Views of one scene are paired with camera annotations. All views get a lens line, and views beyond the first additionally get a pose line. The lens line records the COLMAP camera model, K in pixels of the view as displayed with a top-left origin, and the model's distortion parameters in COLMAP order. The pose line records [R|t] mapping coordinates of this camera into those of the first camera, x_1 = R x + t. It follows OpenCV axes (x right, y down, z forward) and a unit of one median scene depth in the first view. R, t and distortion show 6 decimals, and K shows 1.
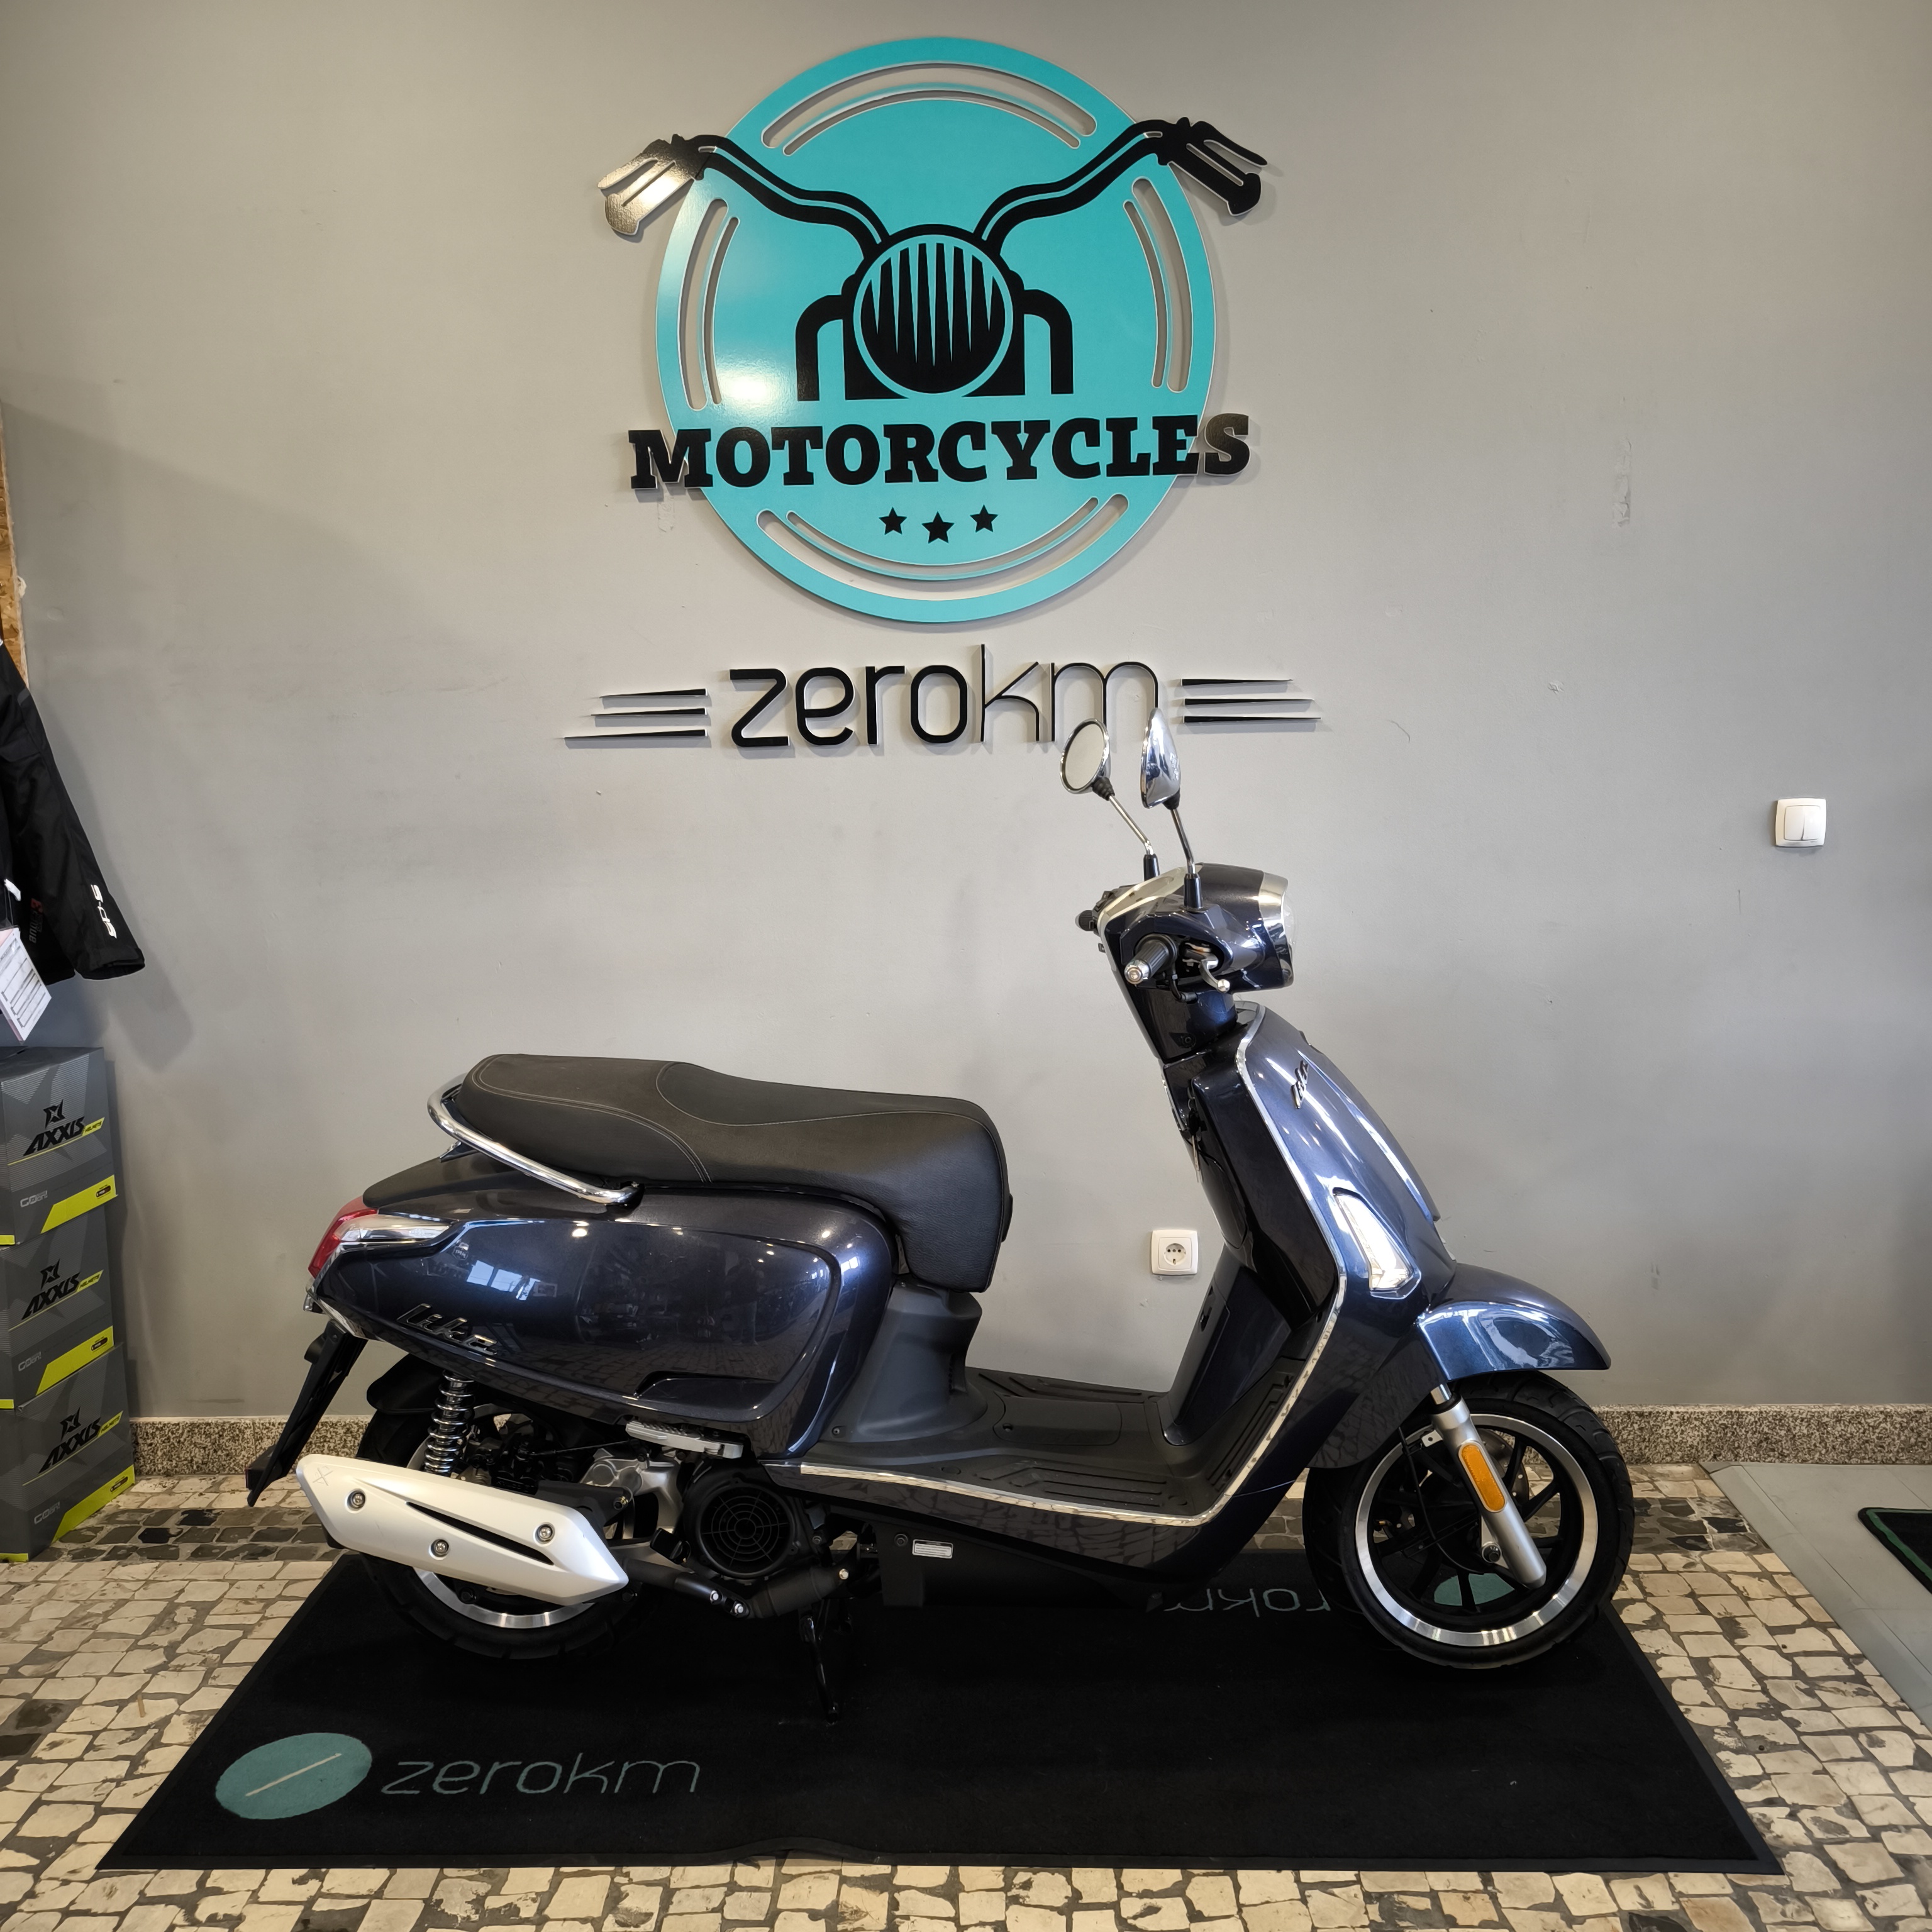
lens RADIAL K [[1796.7, 0, 952.9], [0, 1796.7, 939.8], [0, 0, 1]] dist [0.011203, 0.000000]
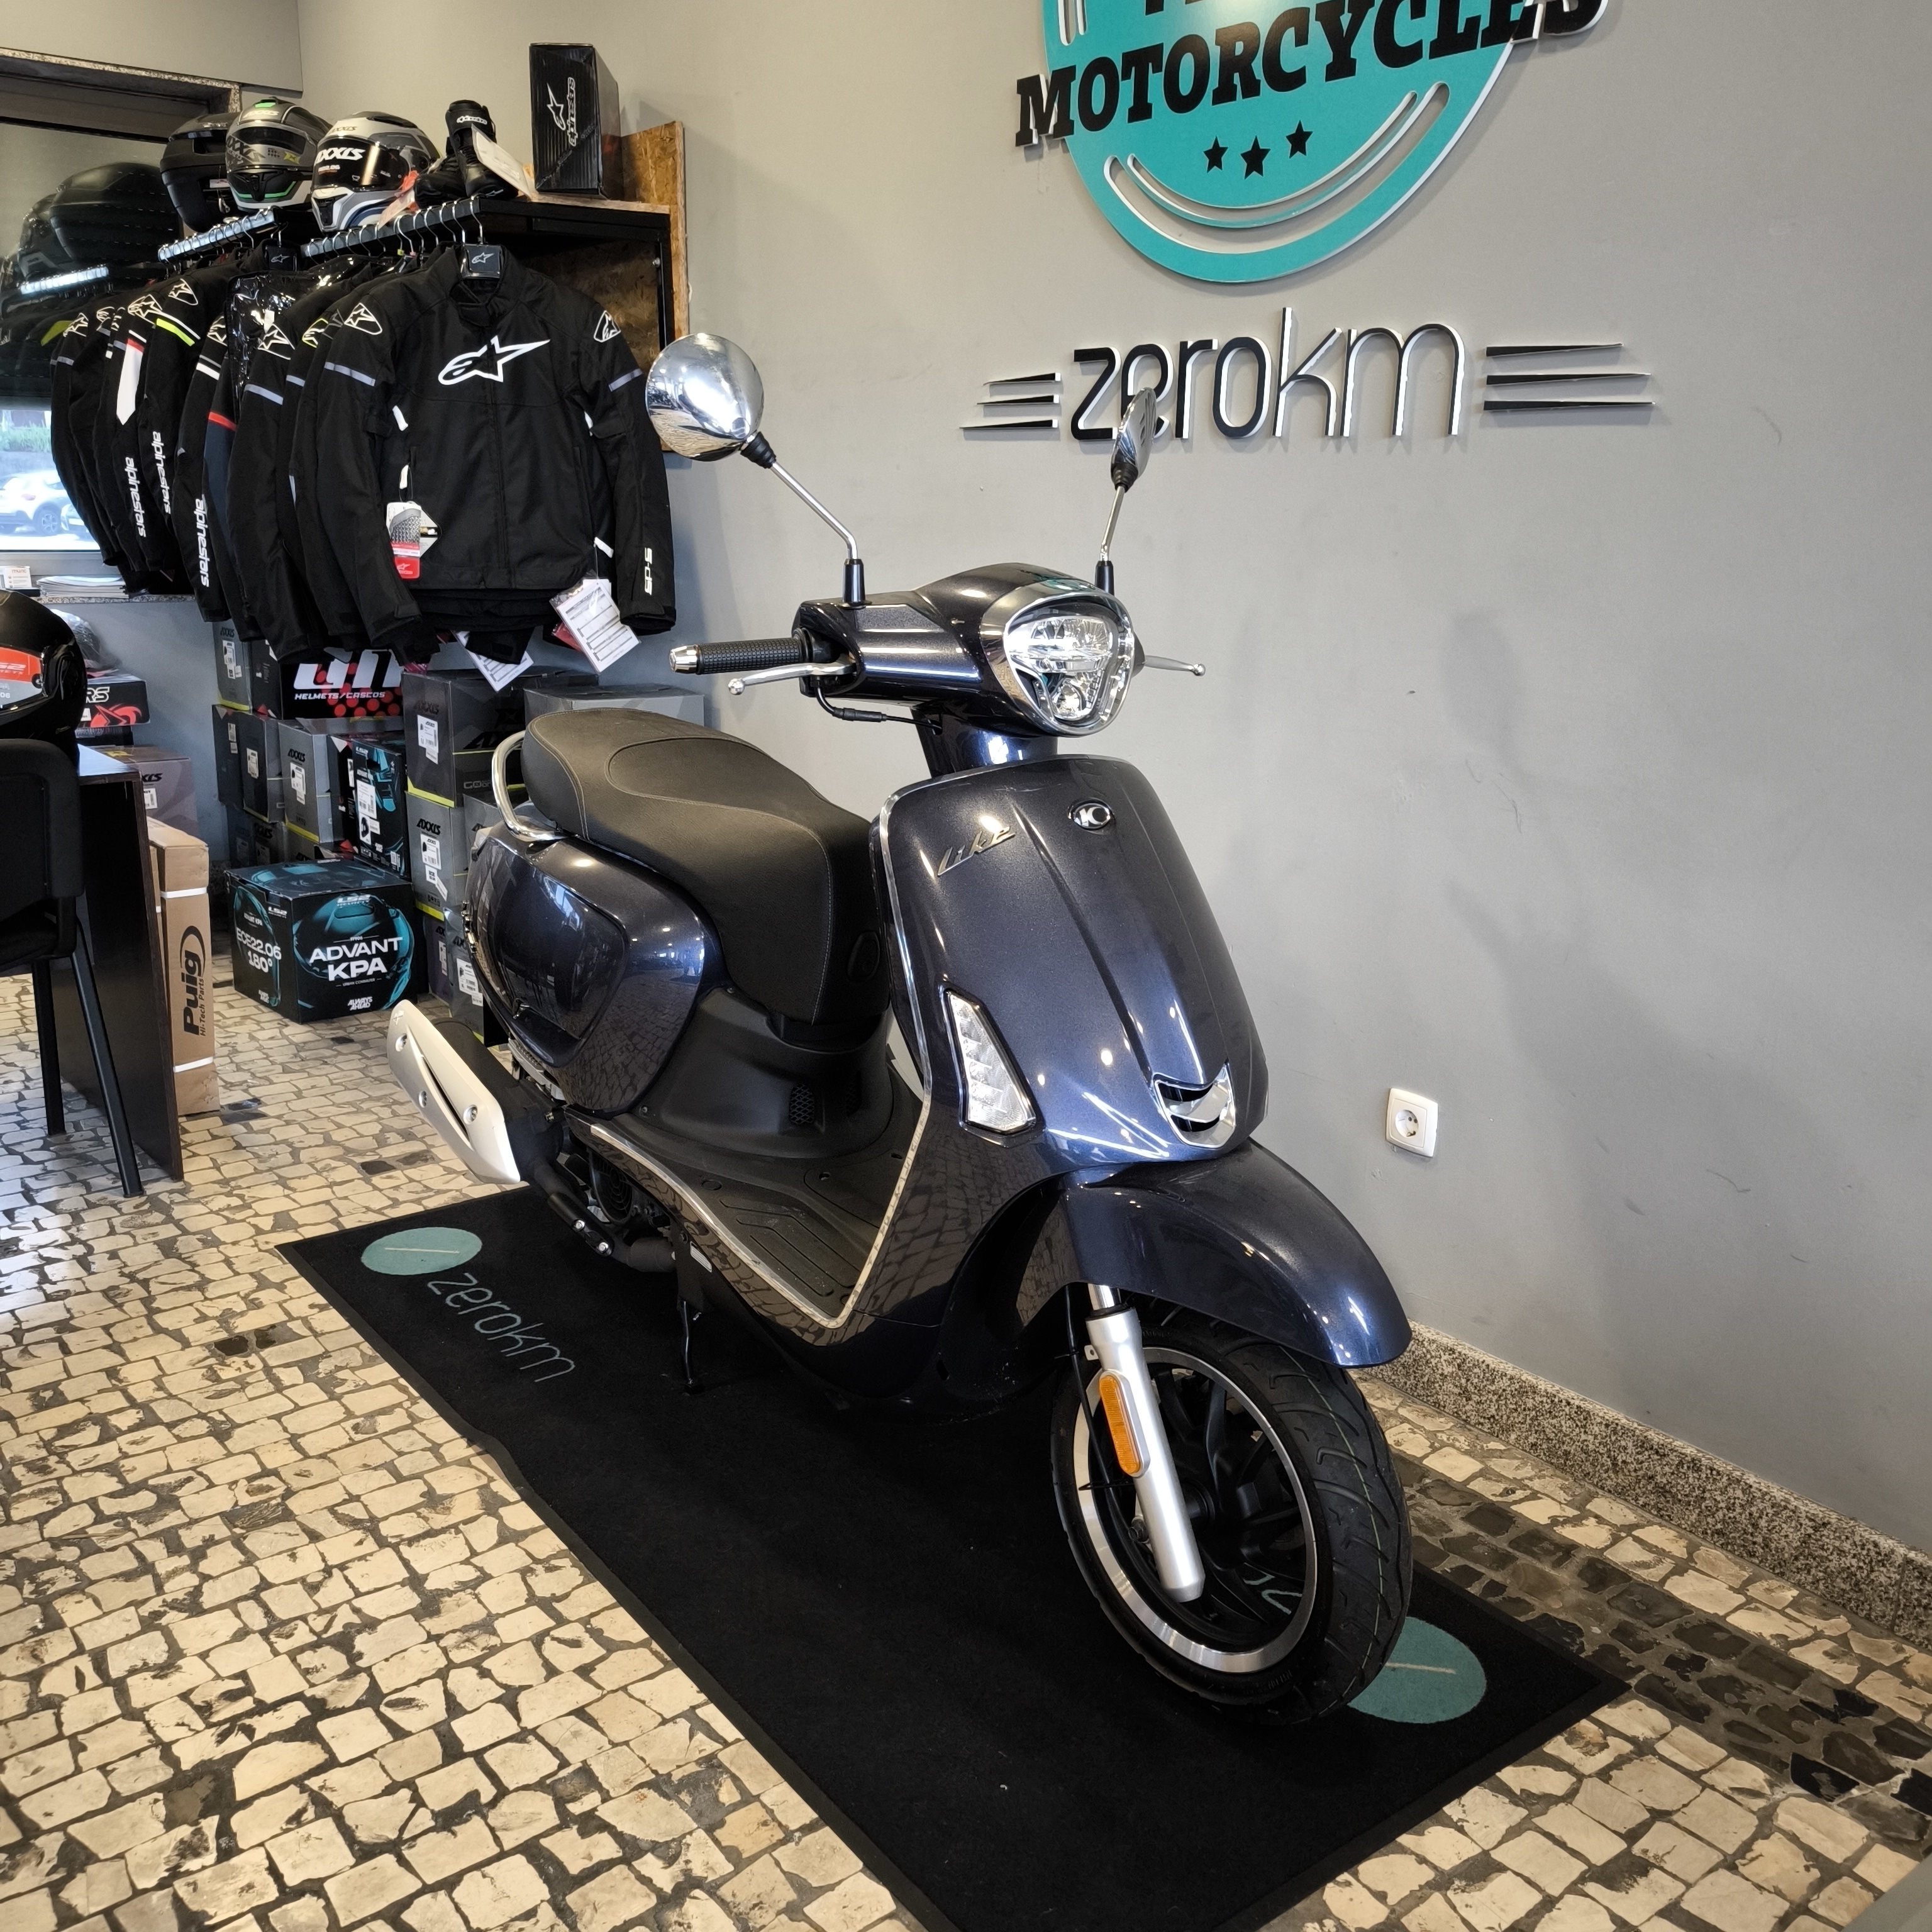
lens RADIAL K [[1796.7, 0, 975.4], [0, 1796.7, 979.4], [0, 0, 1]] dist [0.011203, 0.000000]
pose [[0.642833, 0.232163, -0.729977, 0.587629], [-0.131993, 0.972282, 0.192990, -0.011289], [0.754549, -0.027708, 0.655659, 0.370851]]
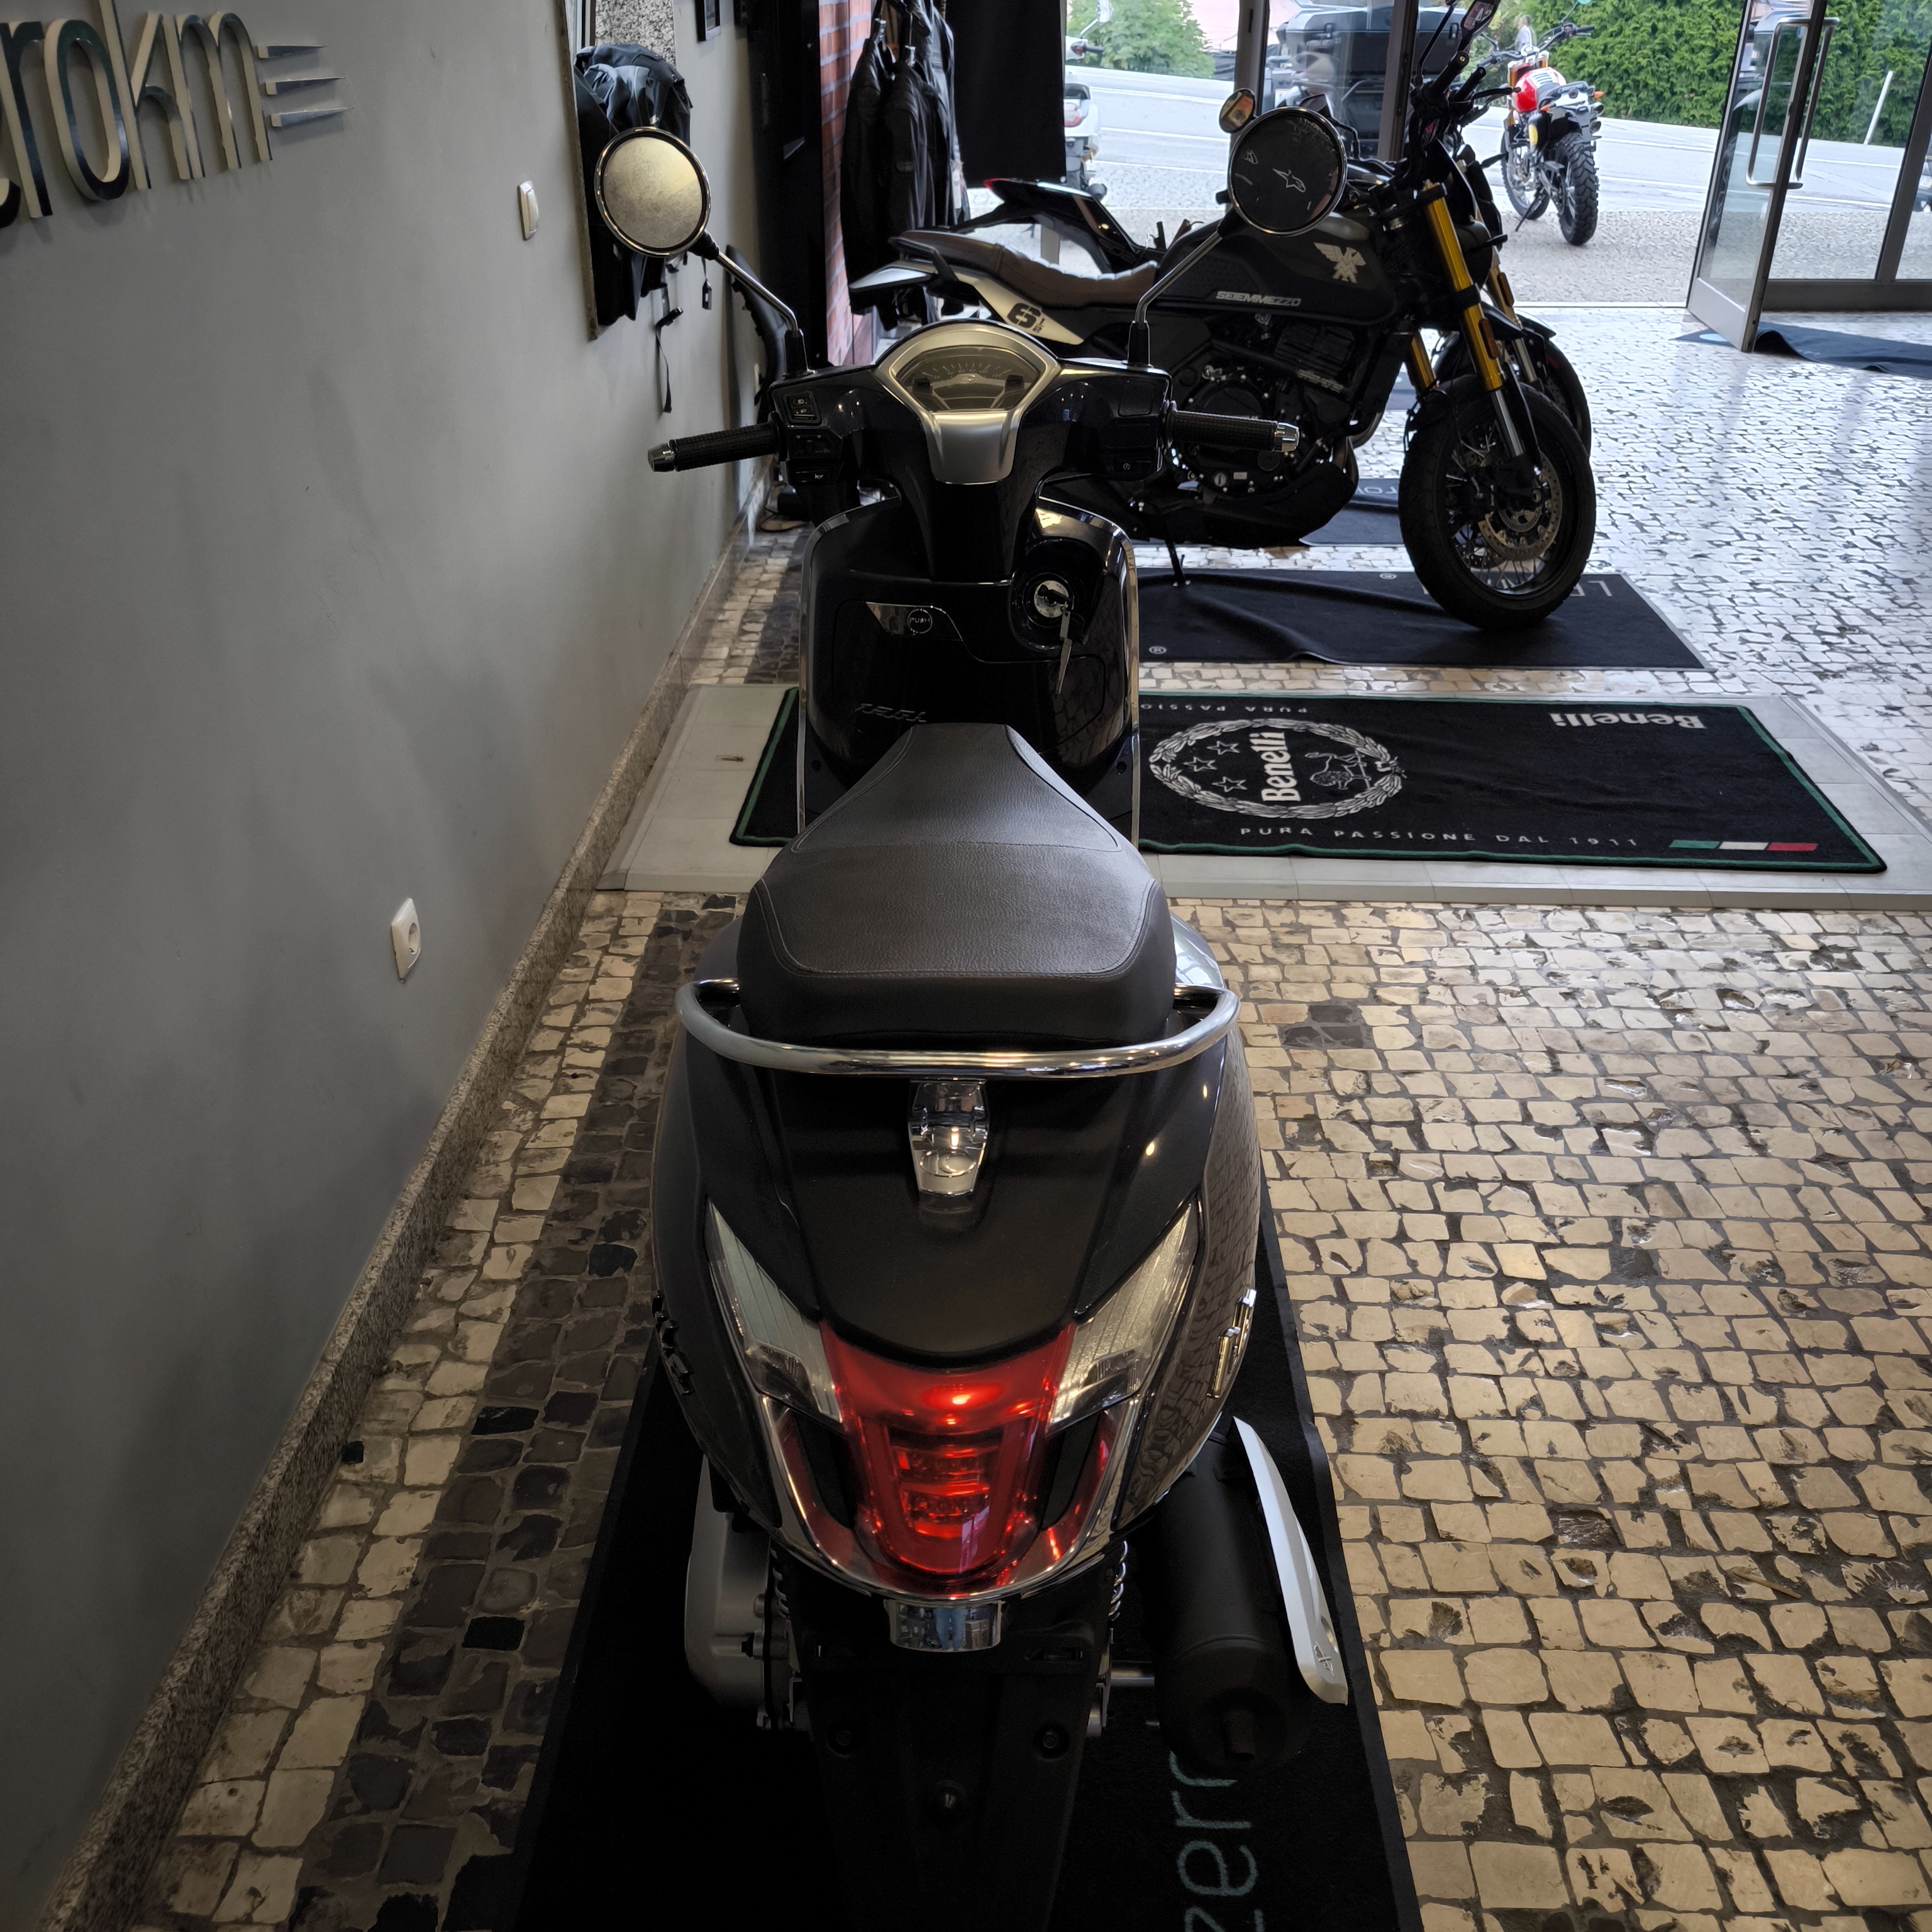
lens RADIAL K [[1796.7, 0, 963.8], [0, 1796.7, 979.6], [0, 0, 1]] dist [0.011203, 0.000000]
pose [[-0.016610, -0.468604, 0.883252, -0.556592], [0.130409, 0.874813, 0.466579, -0.125283], [-0.991321, 0.122934, 0.046580, 0.790533]]
